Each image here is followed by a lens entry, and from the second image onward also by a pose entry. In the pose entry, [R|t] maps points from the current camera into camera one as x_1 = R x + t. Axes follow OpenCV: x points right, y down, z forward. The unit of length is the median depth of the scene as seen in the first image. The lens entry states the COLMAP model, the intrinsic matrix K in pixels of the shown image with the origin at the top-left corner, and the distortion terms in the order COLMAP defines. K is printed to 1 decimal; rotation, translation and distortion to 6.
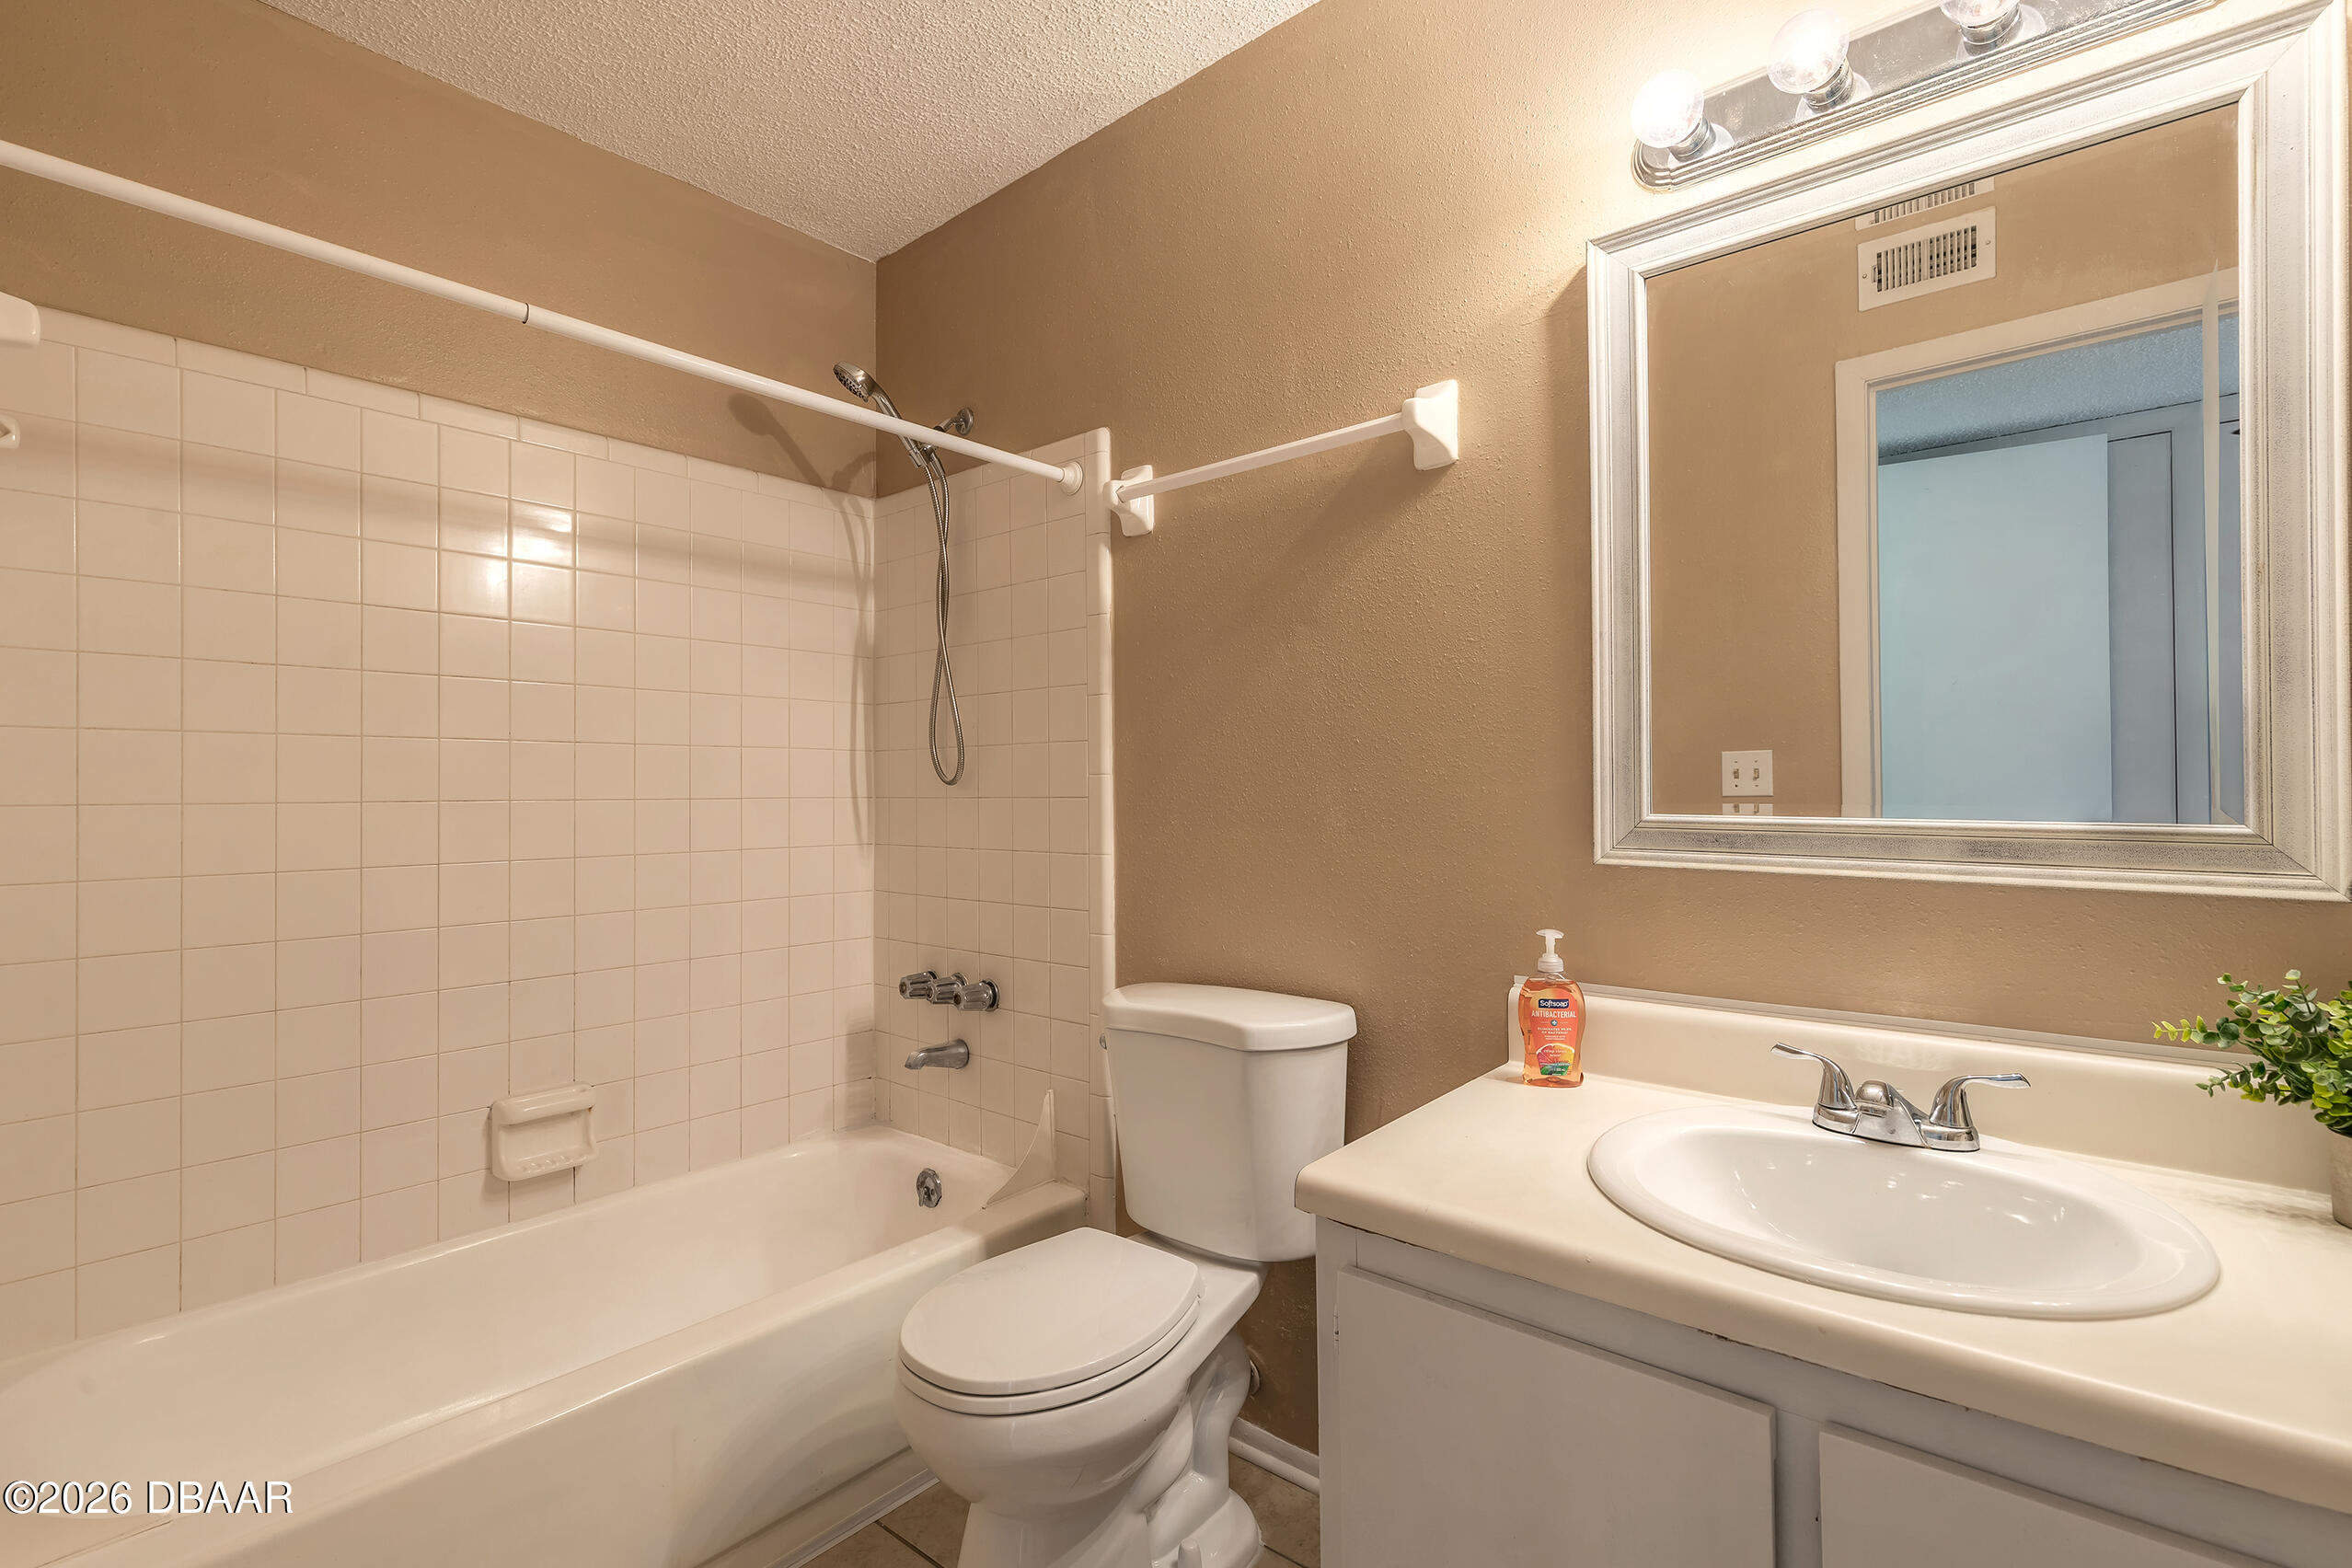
lens RADIAL K [[1070.1, 0, 1185.5], [0, 1070.1, 781.4], [0, 0, 1]] dist [0.008301, -0.001961]
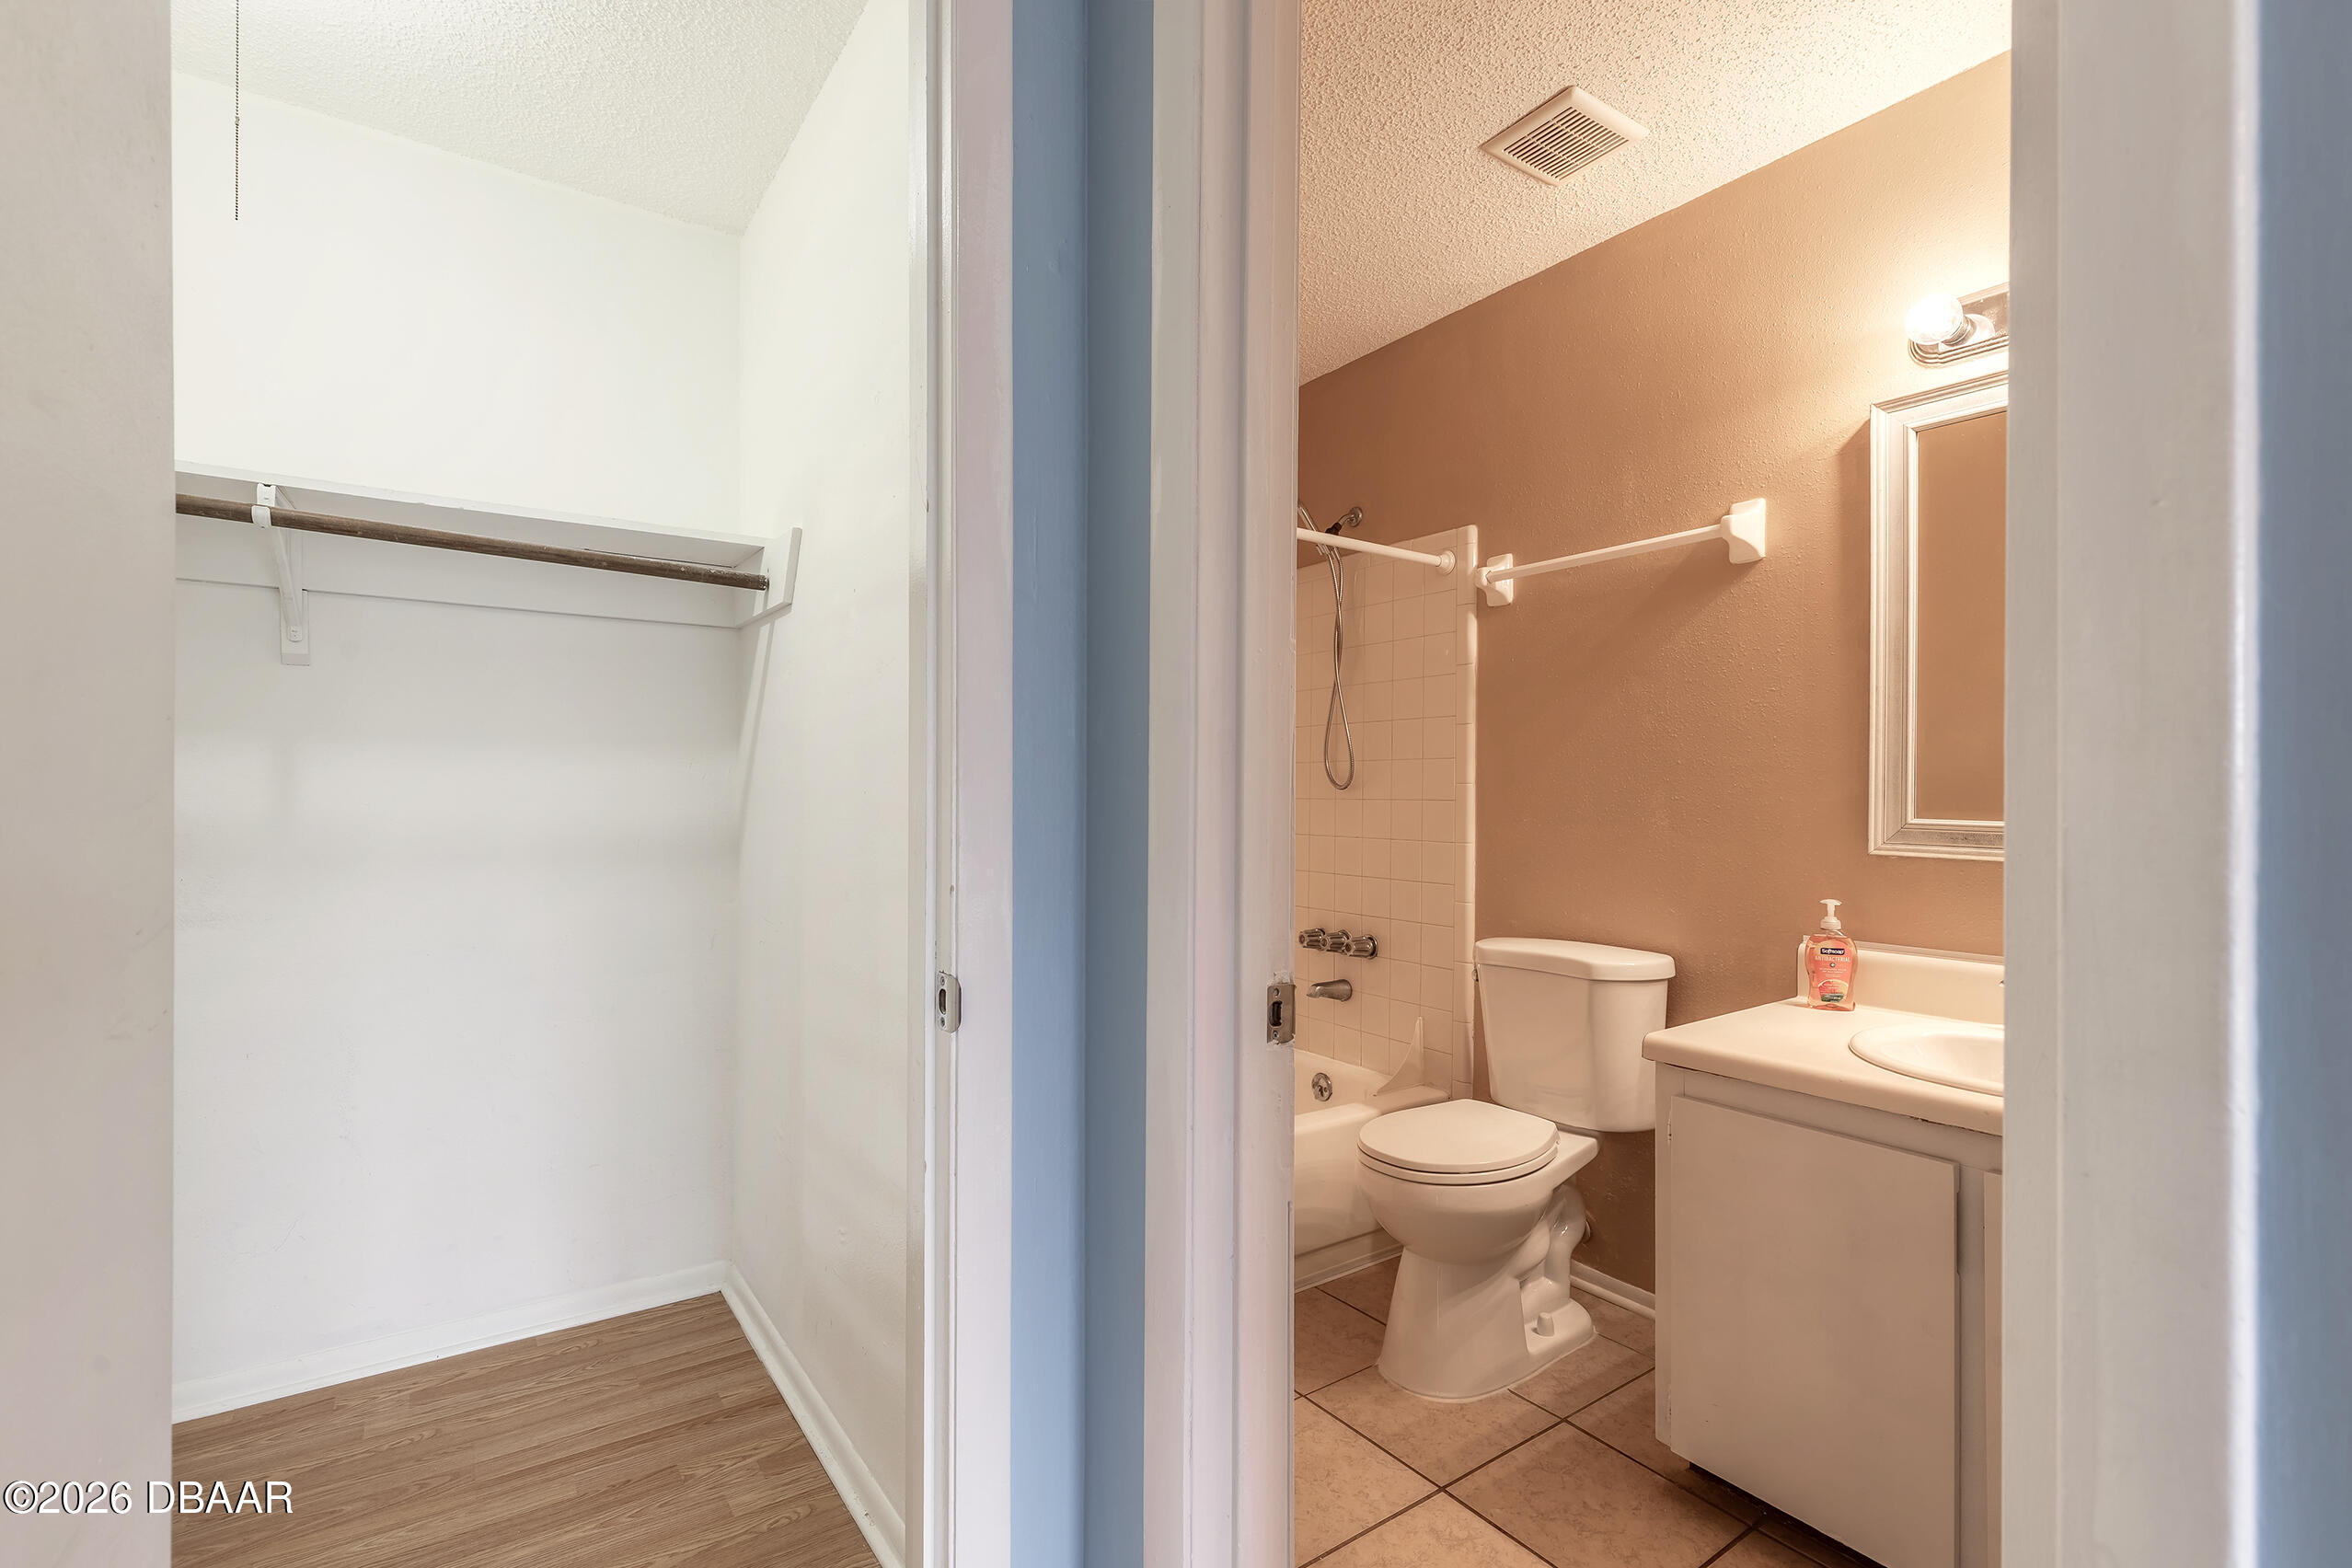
lens RADIAL K [[1070.1, 0, 1170.6], [0, 1070.1, 793.7], [0, 0, 1]] dist [0.008301, -0.001961]
pose [[0.967655, 0.014702, -0.251849, -0.126138], [-0.012469, 0.999868, 0.010459, -0.003824], [0.251969, -0.006981, 0.967710, -0.503203]]
